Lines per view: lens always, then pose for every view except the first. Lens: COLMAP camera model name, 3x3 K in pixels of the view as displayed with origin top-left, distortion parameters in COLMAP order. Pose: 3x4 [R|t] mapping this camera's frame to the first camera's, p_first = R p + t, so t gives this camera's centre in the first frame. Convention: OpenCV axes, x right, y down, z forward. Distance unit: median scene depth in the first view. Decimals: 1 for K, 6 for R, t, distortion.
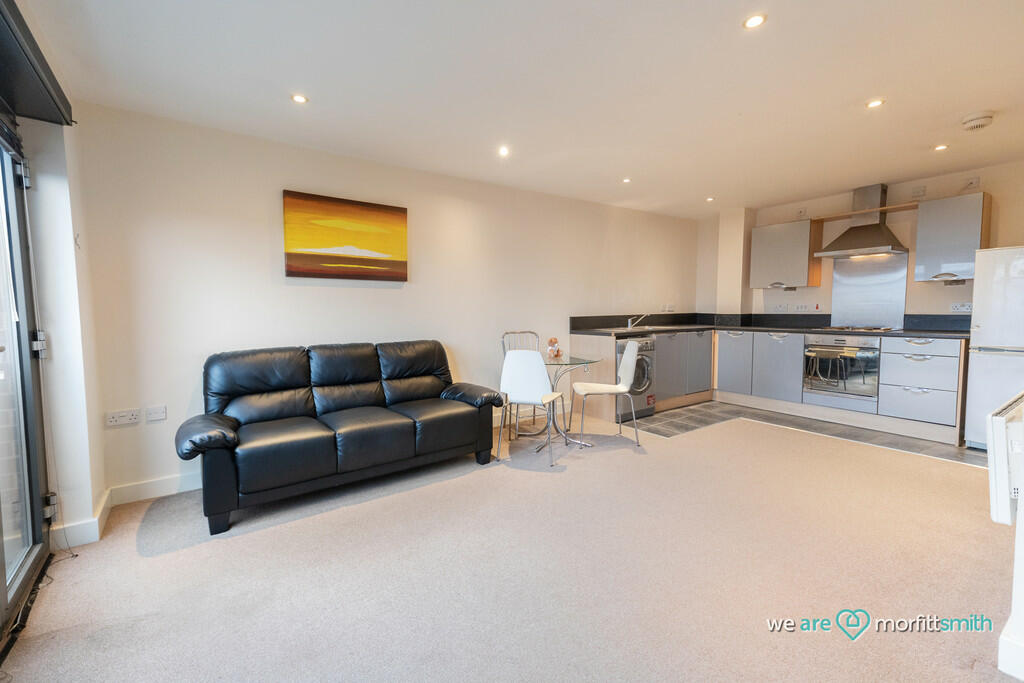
lens RADIAL K [[447.9, 0, 512.0], [0, 447.9, 341.5], [0, 0, 1]] dist [0.068505, -0.014137]
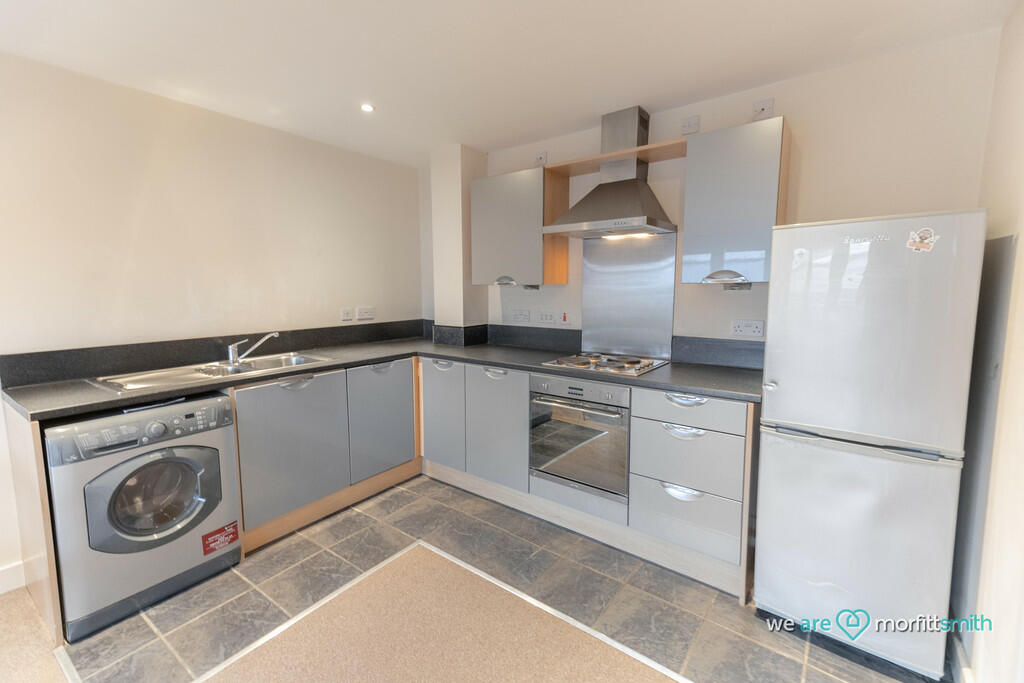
lens RADIAL K [[447.9, 0, 512.0], [0, 447.9, 341.5], [0, 0, 1]] dist [0.068505, -0.014137]
pose [[0.955020, -0.034766, 0.294497, 0.476018], [0.020453, 0.998461, 0.051543, -0.086024], [-0.295836, -0.043201, 0.954261, 0.509282]]
